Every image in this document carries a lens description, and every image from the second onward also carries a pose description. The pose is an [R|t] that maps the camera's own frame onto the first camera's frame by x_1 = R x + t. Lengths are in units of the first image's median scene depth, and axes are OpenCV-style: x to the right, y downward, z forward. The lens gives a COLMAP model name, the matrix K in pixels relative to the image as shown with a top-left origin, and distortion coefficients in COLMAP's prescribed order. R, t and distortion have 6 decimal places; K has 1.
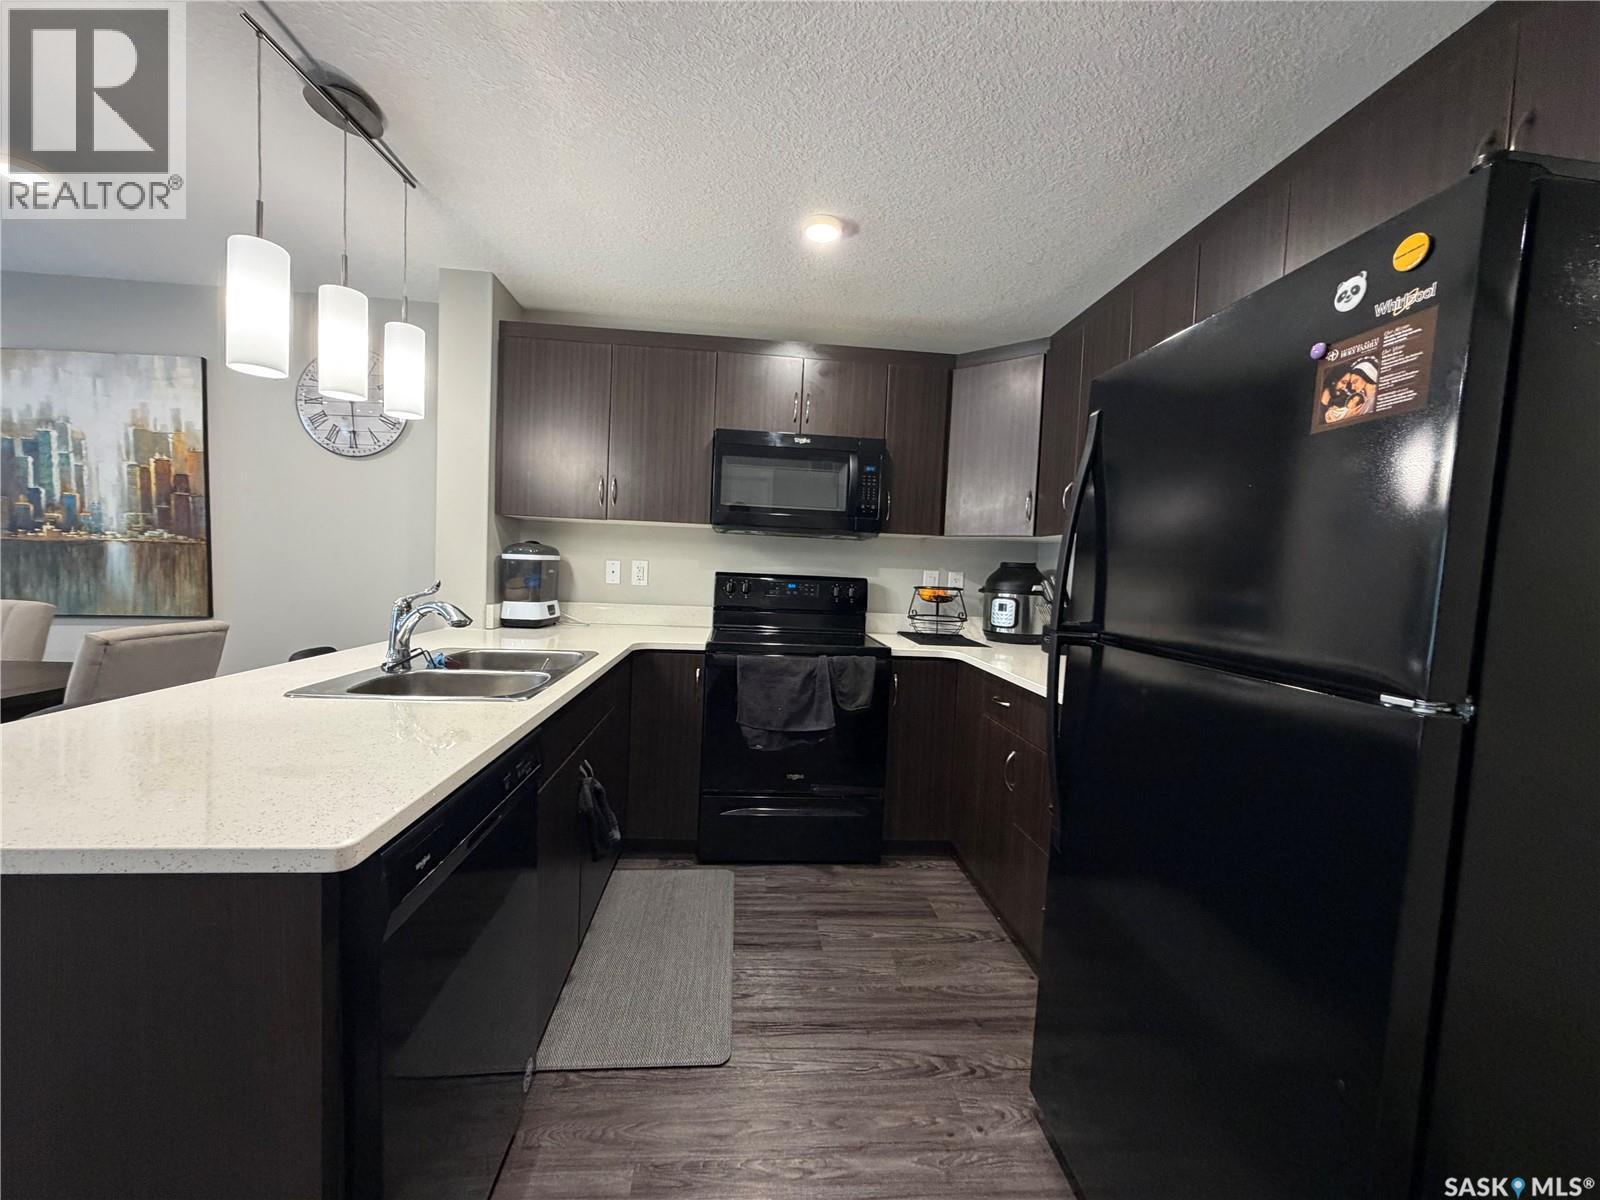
lens RADIAL K [[635.3, 0, 800.0], [0, 635.3, 600.0], [0, 0, 1]] dist [-0.001008, -0.000433]
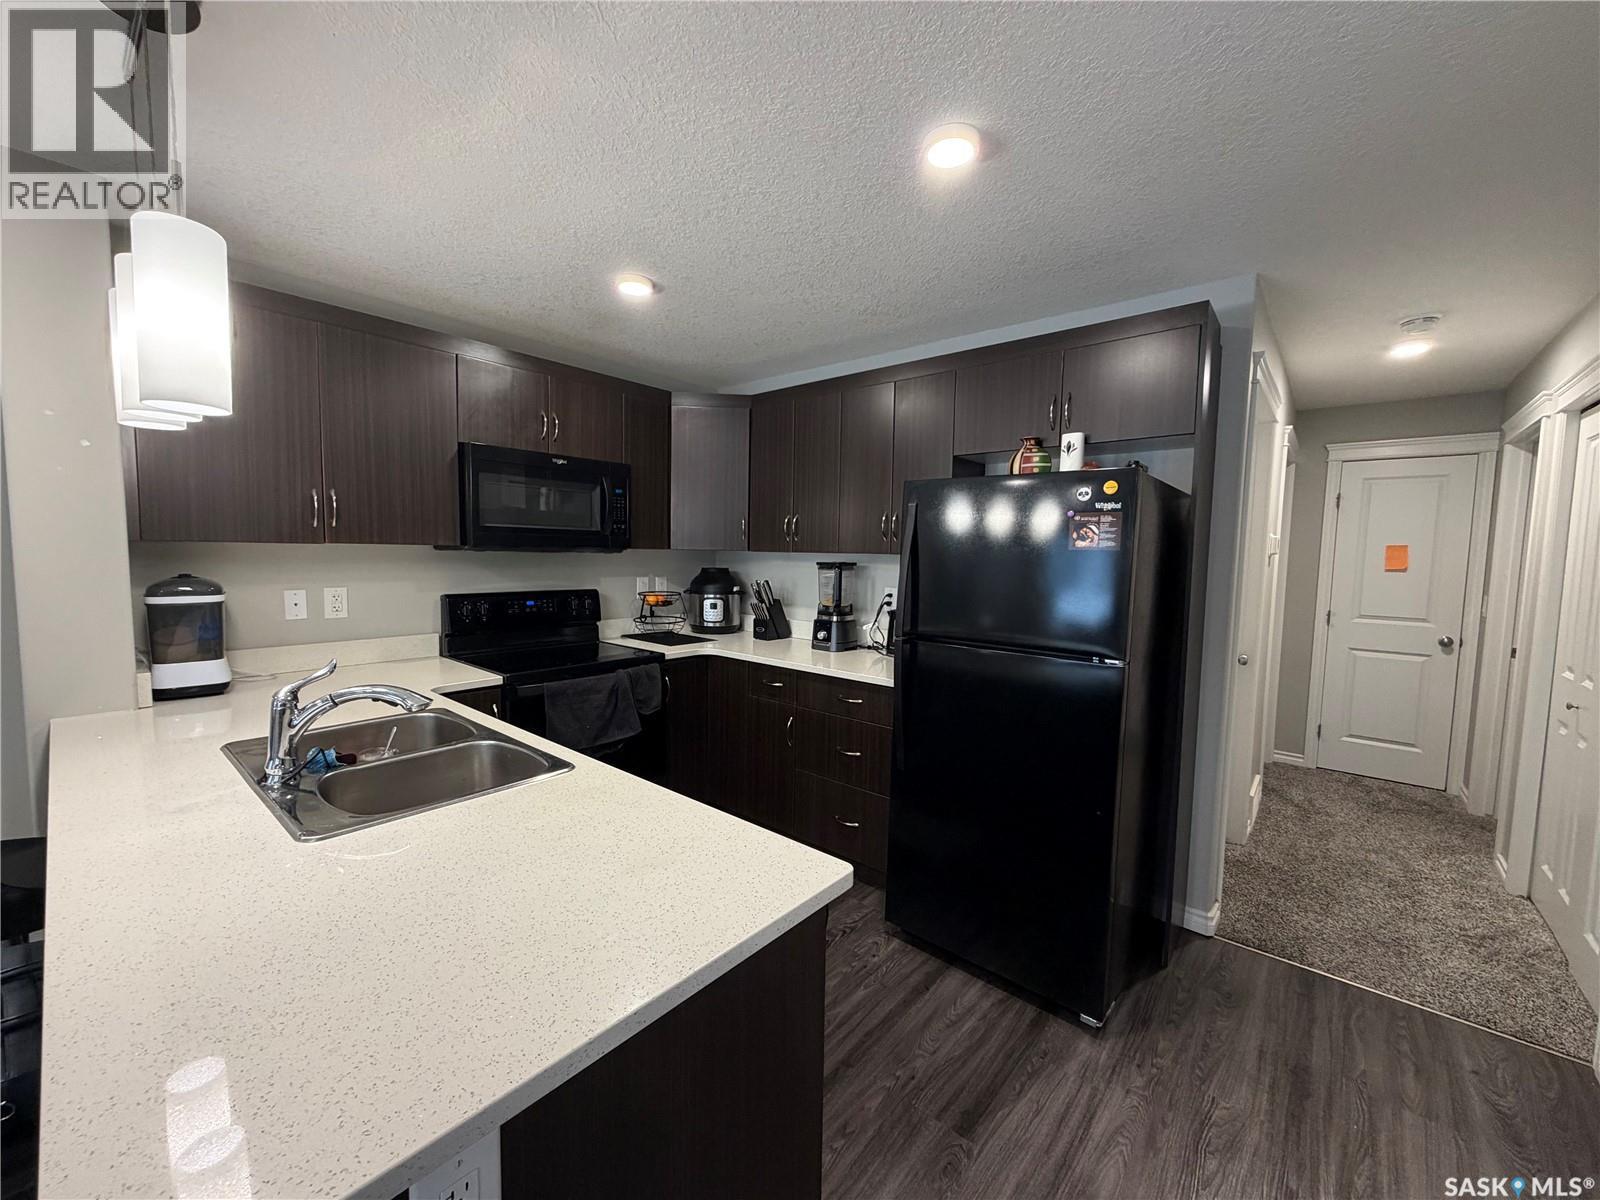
lens RADIAL K [[635.3, 0, 800.0], [0, 635.3, 600.0], [0, 0, 1]] dist [-0.001008, -0.000433]
pose [[0.709054, -0.083757, 0.700163, -0.454643], [0.046949, 0.996325, 0.071640, -0.086961], [-0.703590, -0.017924, 0.710380, 0.012982]]
